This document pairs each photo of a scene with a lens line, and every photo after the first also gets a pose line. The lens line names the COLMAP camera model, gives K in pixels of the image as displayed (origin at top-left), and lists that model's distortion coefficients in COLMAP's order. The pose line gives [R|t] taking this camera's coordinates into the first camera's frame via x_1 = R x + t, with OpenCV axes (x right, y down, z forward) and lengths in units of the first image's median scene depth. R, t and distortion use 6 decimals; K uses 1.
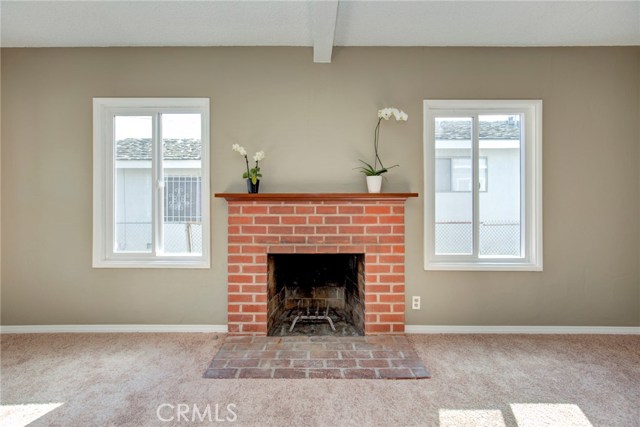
lens RADIAL K [[298.3, 0, 322.0], [0, 298.3, 197.7], [0, 0, 1]] dist [-0.001772, -0.000330]
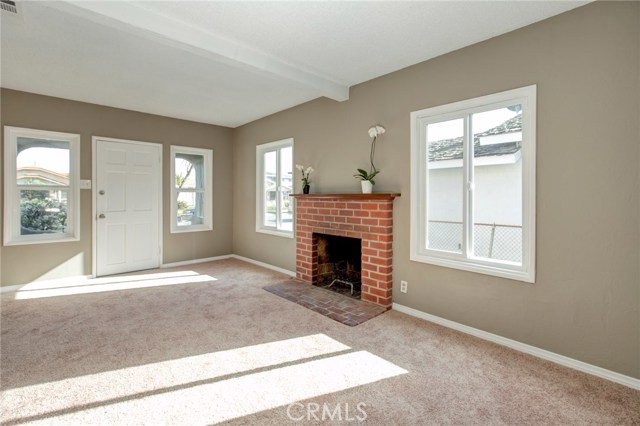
lens RADIAL K [[298.3, 0, 315.5], [0, 298.3, 199.0], [0, 0, 1]] dist [-0.001772, -0.000330]
pose [[0.677109, 0.009965, -0.735815, 0.982890], [-0.003551, 0.999941, 0.010274, -0.004202], [0.735874, -0.004344, 0.677105, -0.051677]]
